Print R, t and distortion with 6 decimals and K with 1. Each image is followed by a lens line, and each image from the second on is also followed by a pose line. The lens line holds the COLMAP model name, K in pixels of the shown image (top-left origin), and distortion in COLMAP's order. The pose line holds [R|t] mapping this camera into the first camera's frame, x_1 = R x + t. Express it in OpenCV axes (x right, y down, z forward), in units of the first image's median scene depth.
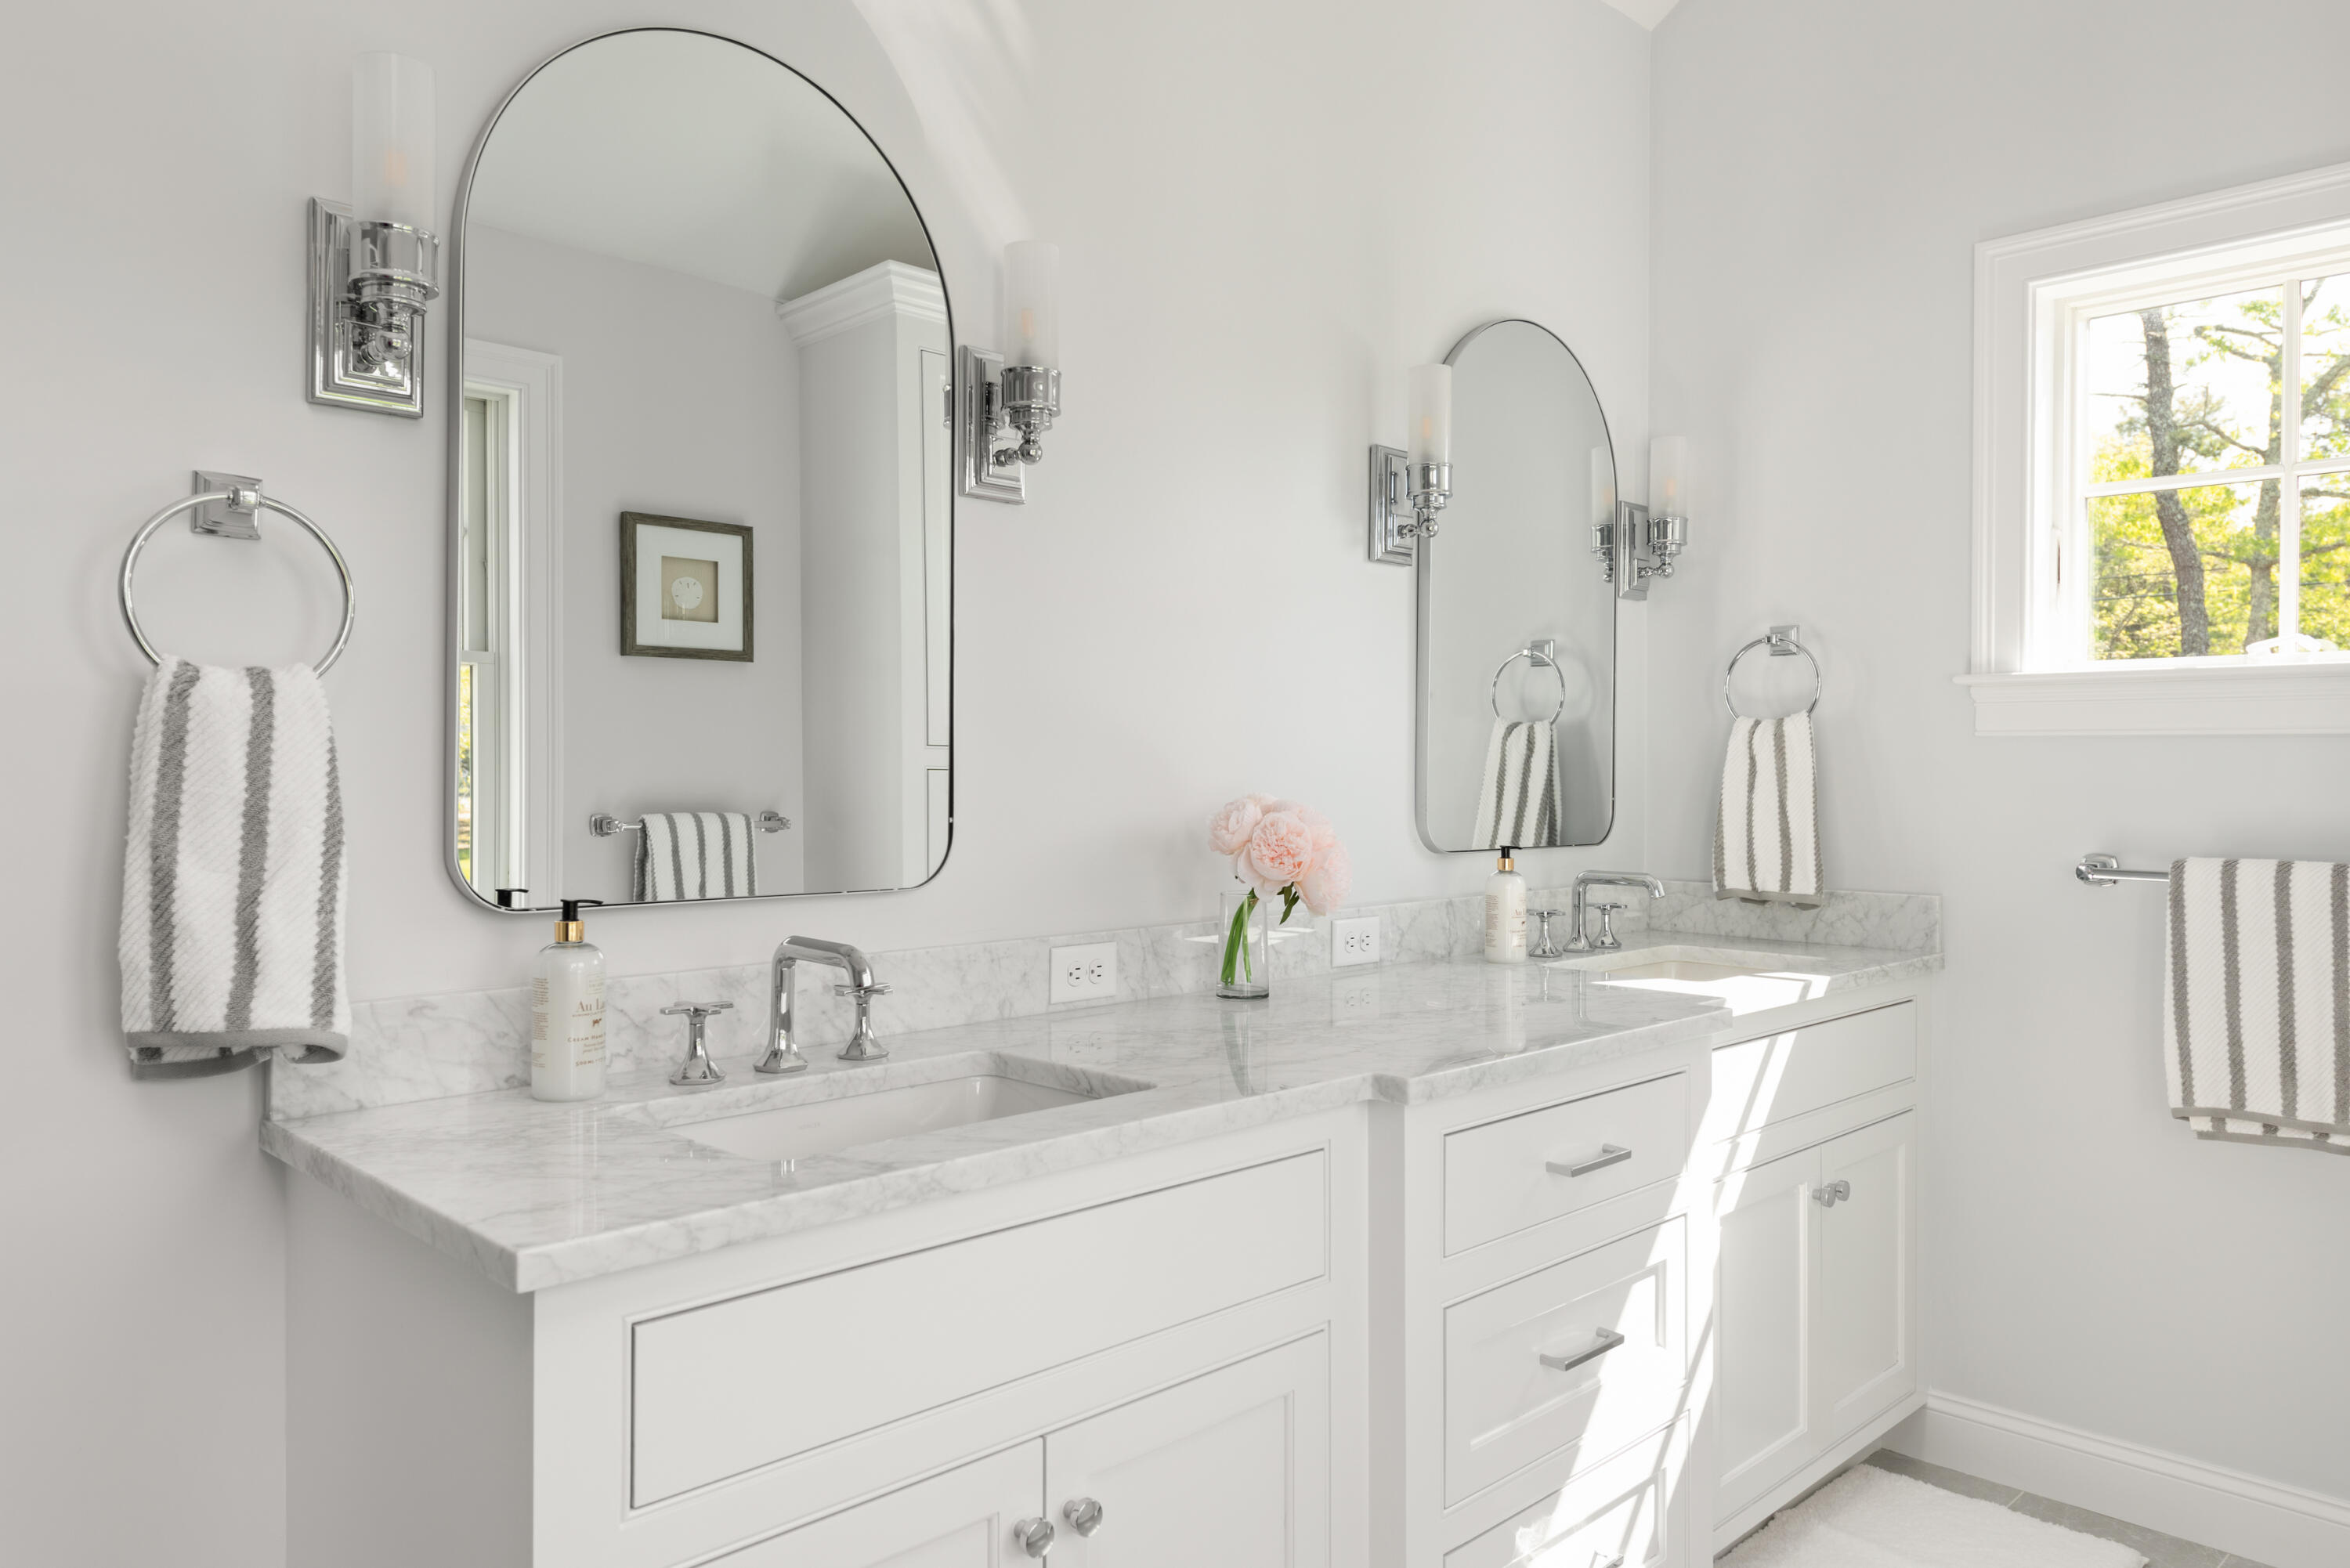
lens RADIAL K [[1570.7, 0, 1174.8], [0, 1570.7, 778.4], [0, 0, 1]] dist [0.003708, -0.001877]
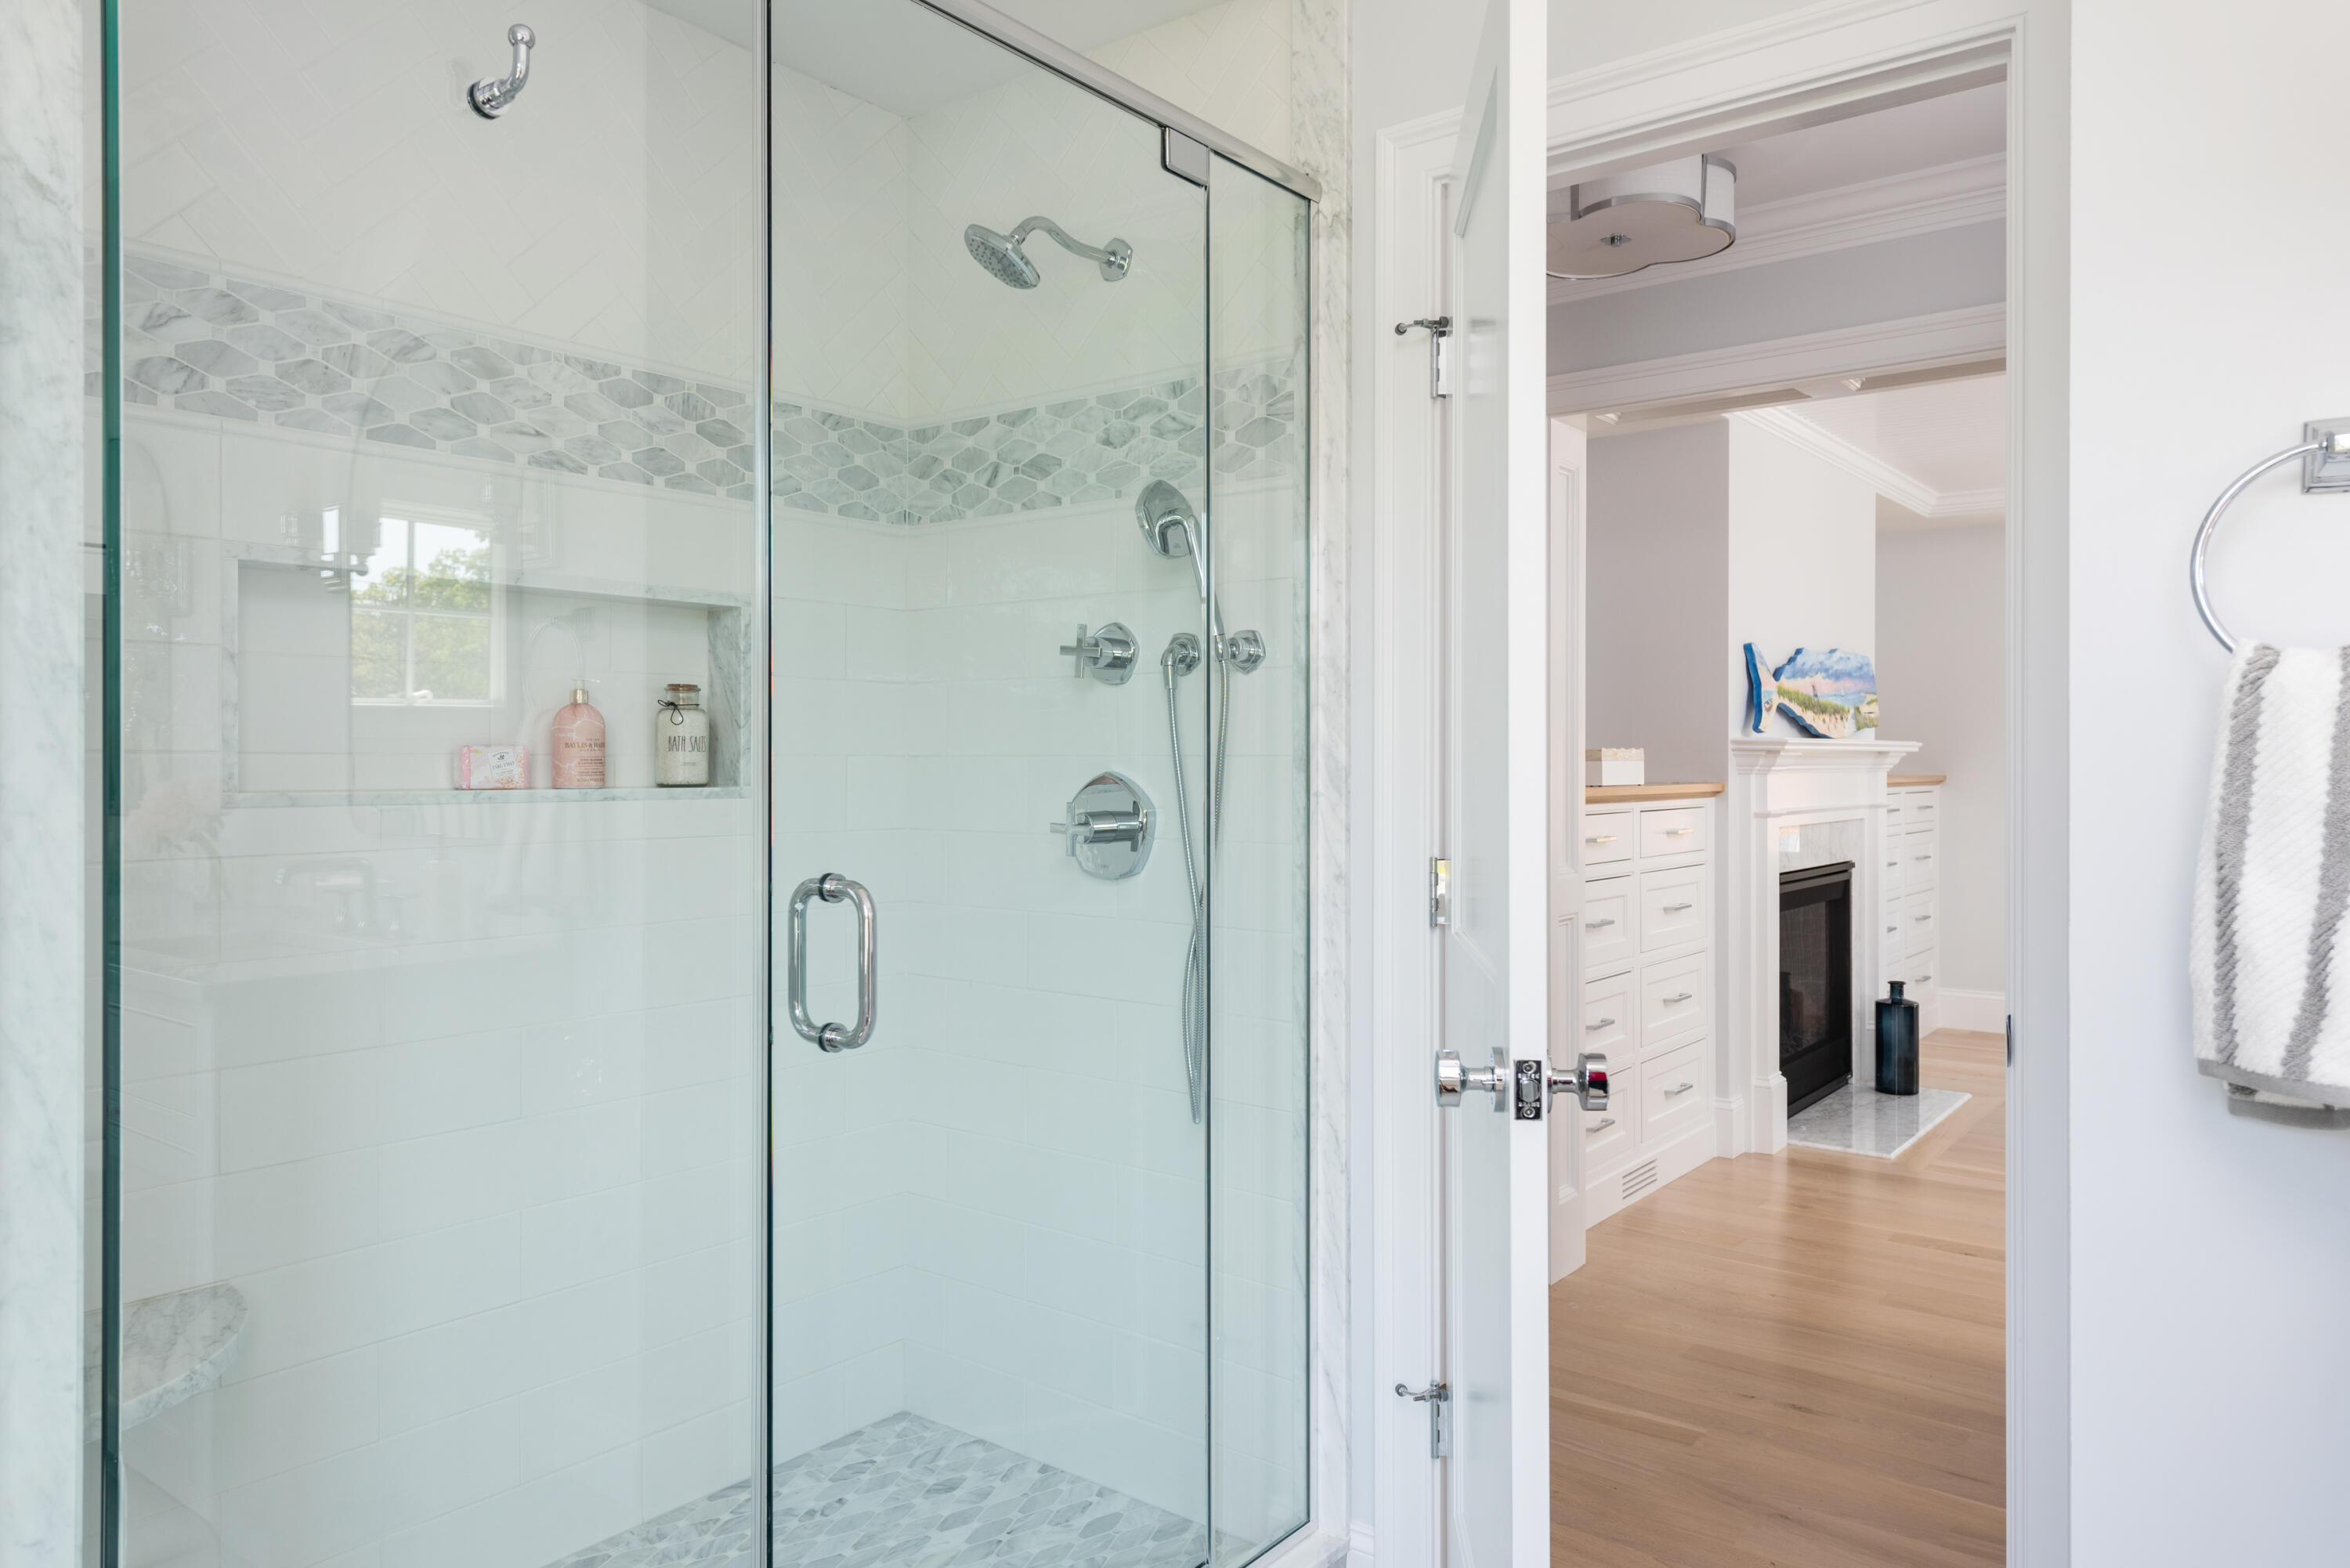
lens RADIAL K [[1570.7, 0, 1178.7], [0, 1570.7, 777.3], [0, 0, 1]] dist [0.003708, -0.001877]
pose [[0.127378, 0.004000, -0.991846, 0.160330], [-0.006959, 0.999971, 0.003139, 0.000417], [0.991830, 0.006503, 0.127403, 0.296643]]
